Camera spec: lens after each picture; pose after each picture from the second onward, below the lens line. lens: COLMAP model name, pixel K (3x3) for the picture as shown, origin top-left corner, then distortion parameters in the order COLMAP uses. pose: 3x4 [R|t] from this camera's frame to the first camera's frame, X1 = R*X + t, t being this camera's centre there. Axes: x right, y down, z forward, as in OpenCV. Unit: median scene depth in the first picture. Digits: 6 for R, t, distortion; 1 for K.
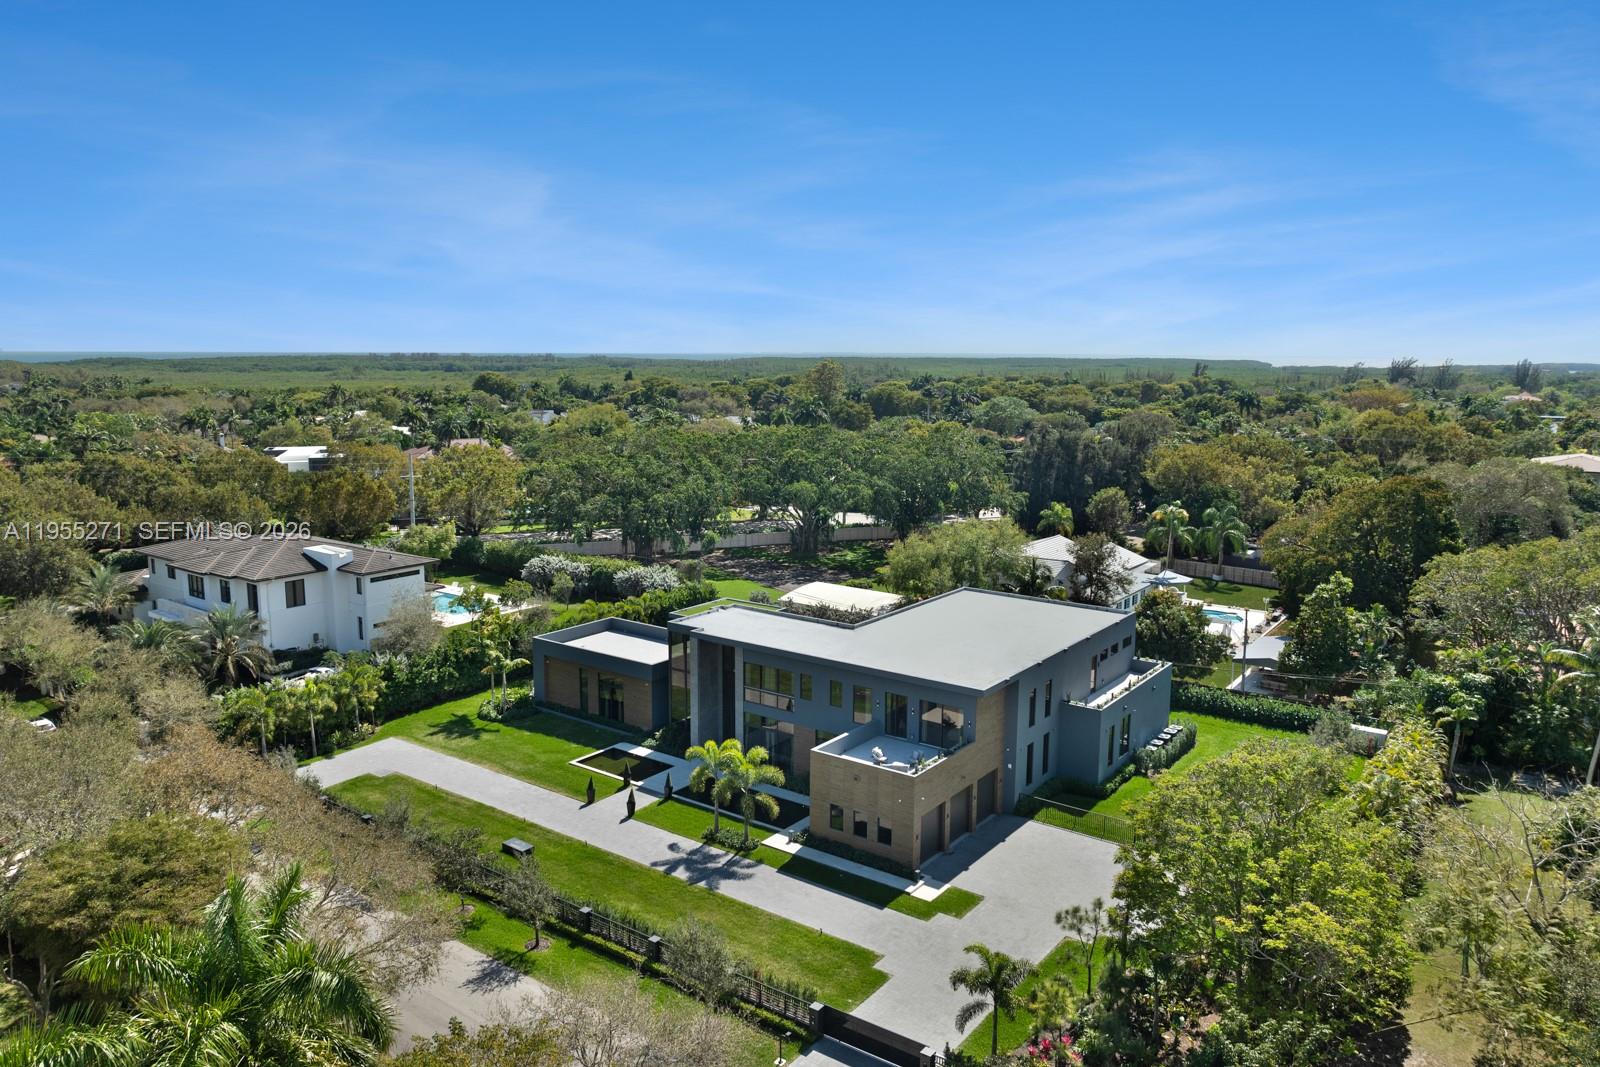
lens RADIAL K [[1122.8, 0, 800.0], [0, 1122.8, 533.5], [0, 0, 1]] dist [-0.019968, 0.001013]
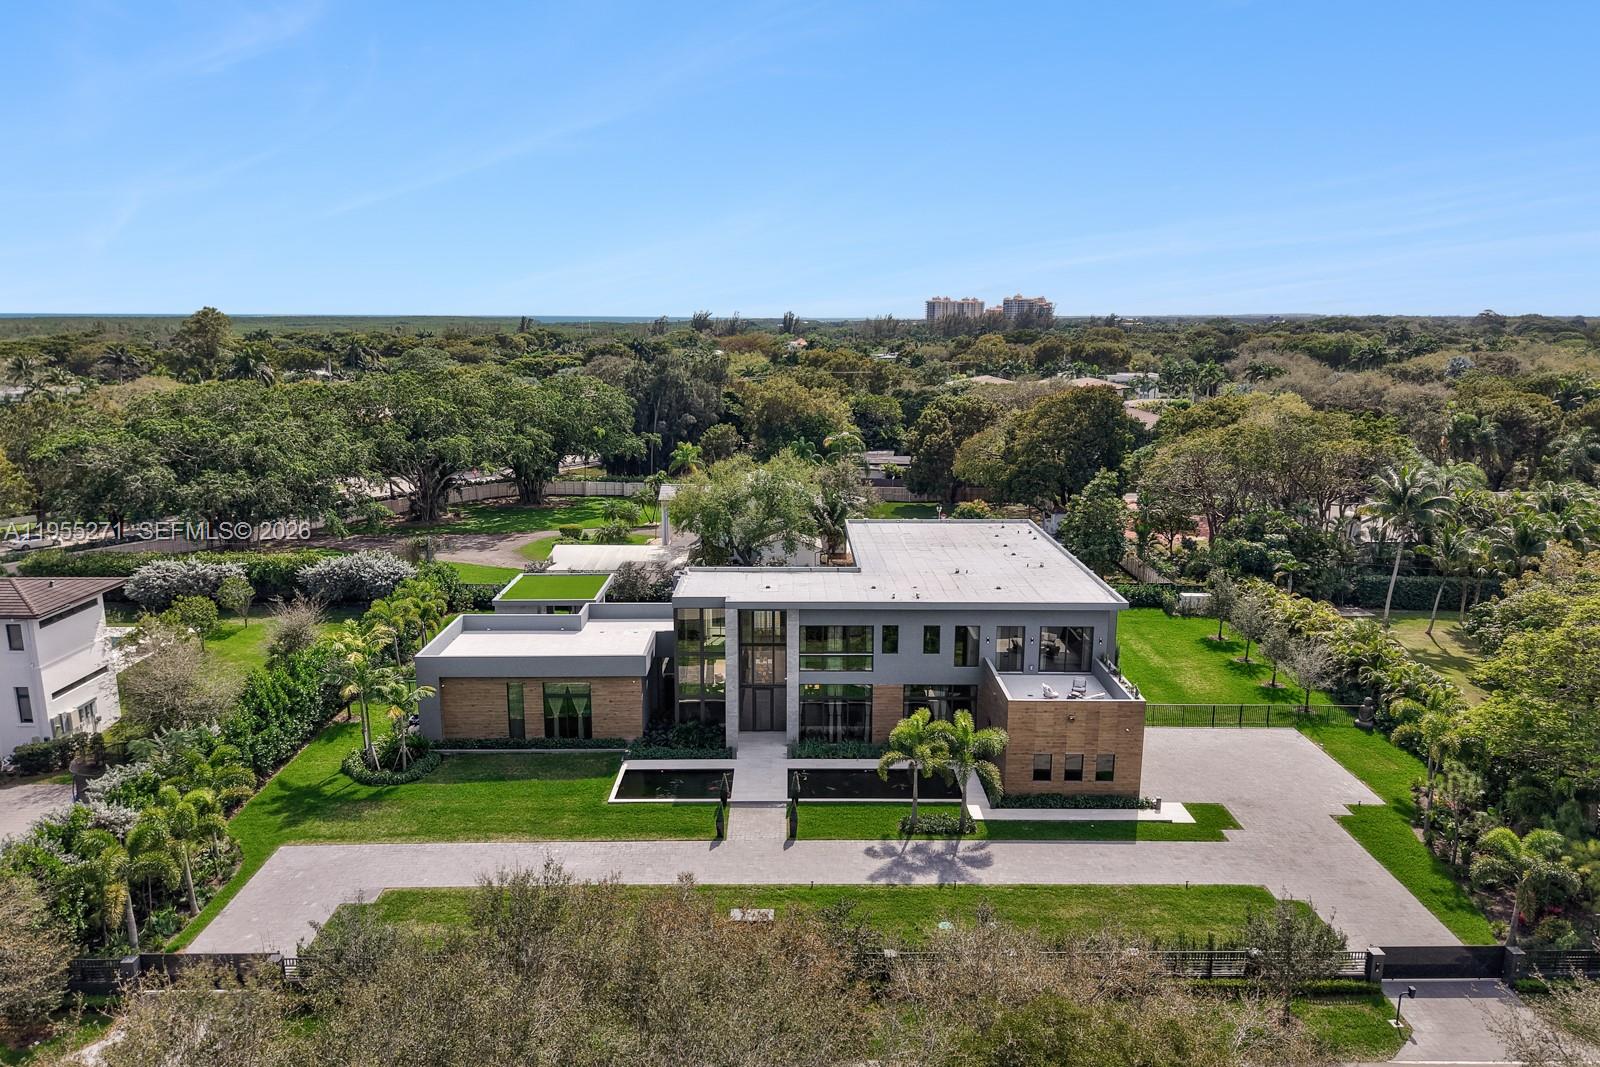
lens RADIAL K [[1064.5, 0, 800.0], [0, 1064.5, 533.5], [0, 0, 1]] dist [0.029127, -0.004827]
pose [[0.799923, -0.123792, 0.587195, -0.457695], [0.097702, 0.992302, 0.076099, -0.014158], [-0.592095, -0.003504, 0.805860, 0.318958]]
